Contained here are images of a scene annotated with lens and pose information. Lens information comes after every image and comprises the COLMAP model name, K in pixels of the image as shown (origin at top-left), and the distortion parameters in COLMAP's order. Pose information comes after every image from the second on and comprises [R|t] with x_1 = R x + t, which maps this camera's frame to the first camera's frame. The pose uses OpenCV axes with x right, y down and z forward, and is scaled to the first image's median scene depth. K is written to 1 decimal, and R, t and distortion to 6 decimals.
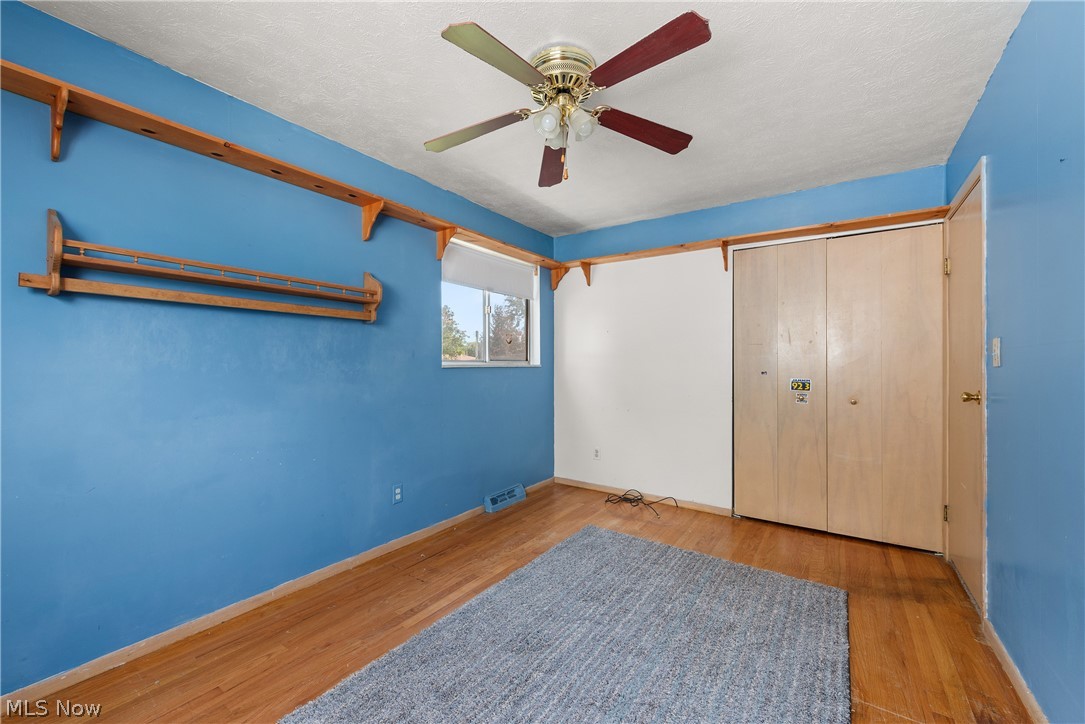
lens RADIAL K [[427.9, 0, 541.0], [0, 427.9, 364.2], [0, 0, 1]] dist [0.016316, -0.004552]
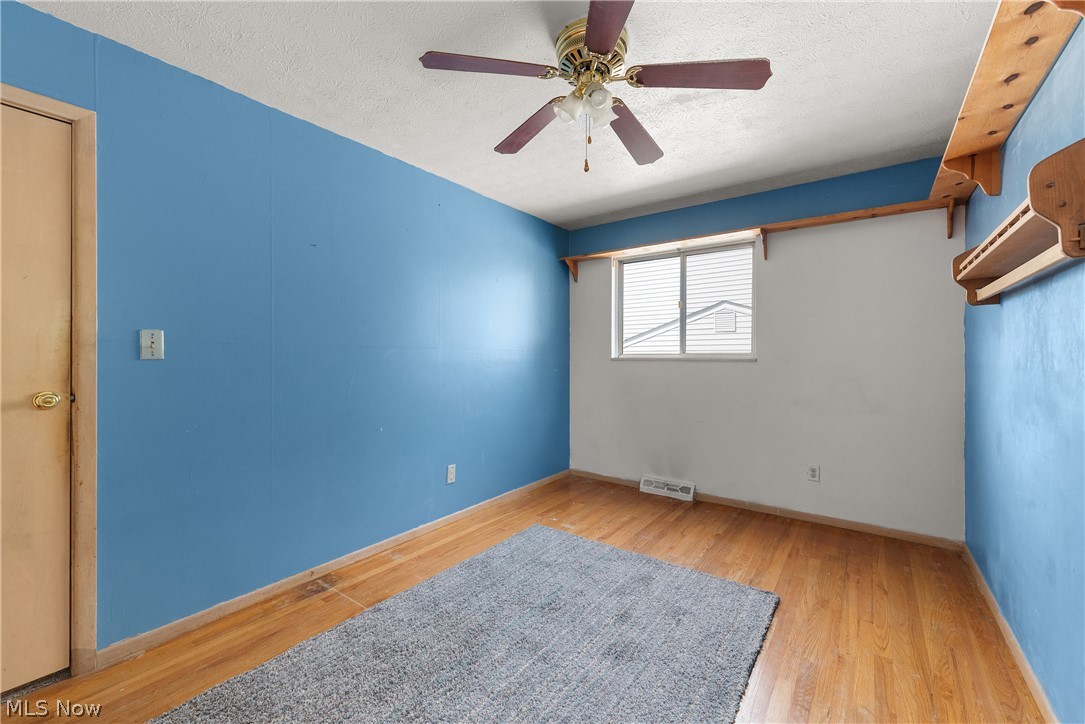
lens RADIAL K [[427.9, 0, 541.0], [0, 427.9, 364.2], [0, 0, 1]] dist [0.016316, -0.004552]
pose [[-0.999998, 0.001541, -0.001248, 0.102207], [0.001523, 0.999896, 0.014359, -0.001645], [0.001270, 0.014357, -0.999896, 1.307351]]
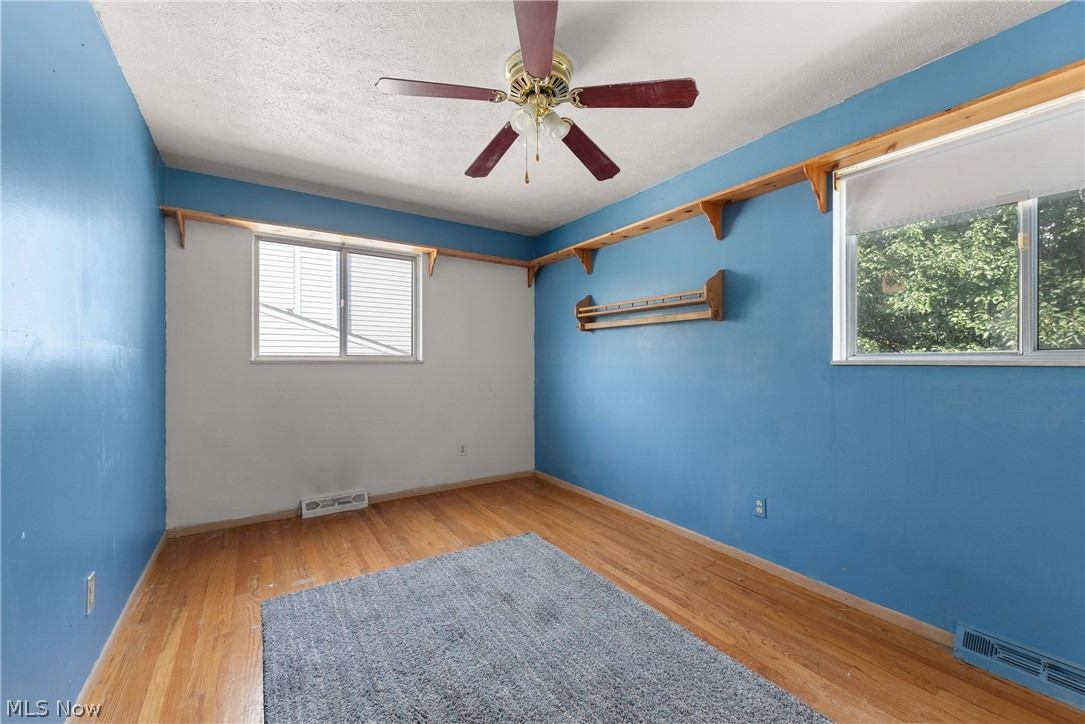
lens RADIAL K [[427.9, 0, 541.0], [0, 427.9, 364.2], [0, 0, 1]] dist [0.016316, -0.004552]
pose [[-0.359510, 0.012421, -0.933059, 0.674436], [0.002045, 0.999919, 0.012523, -0.004370], [0.933139, 0.002594, -0.359506, 0.927513]]
